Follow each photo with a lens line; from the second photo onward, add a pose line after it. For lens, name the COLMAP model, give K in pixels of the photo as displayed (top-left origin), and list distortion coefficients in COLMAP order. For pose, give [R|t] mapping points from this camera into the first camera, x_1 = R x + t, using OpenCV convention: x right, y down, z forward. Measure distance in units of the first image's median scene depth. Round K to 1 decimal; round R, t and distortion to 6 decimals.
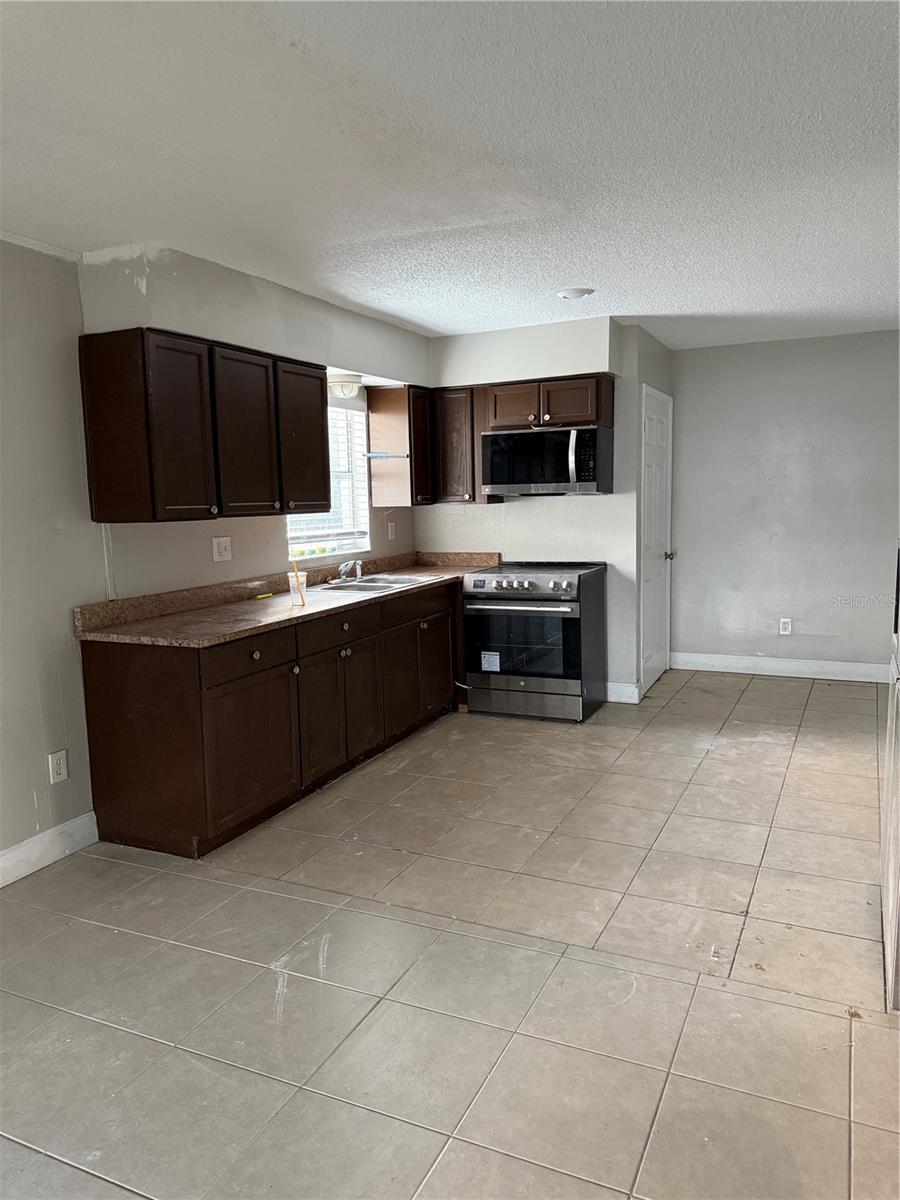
lens RADIAL K [[840.9, 0, 450.0], [0, 840.9, 600.0], [0, 0, 1]] dist [0.136053, -0.222599]
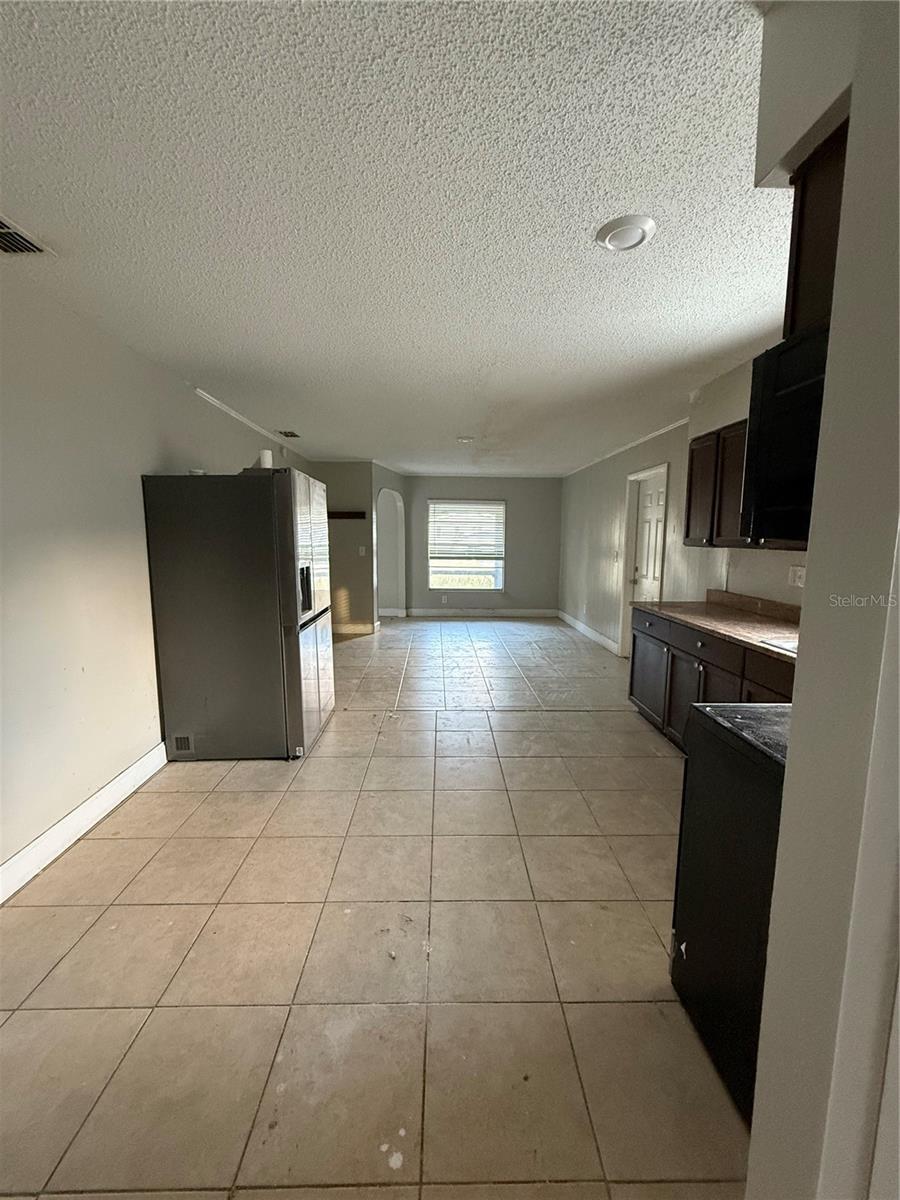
lens RADIAL K [[480.8, 0, 451.0], [0, 480.8, 596.2], [0, 0, 1]] dist [-0.000289, 0.000567]
pose [[-0.890758, 0.074982, -0.448250, 0.457774], [-0.043595, 0.967651, 0.248498, -0.176343], [0.452382, 0.240893, -0.858674, 1.330258]]
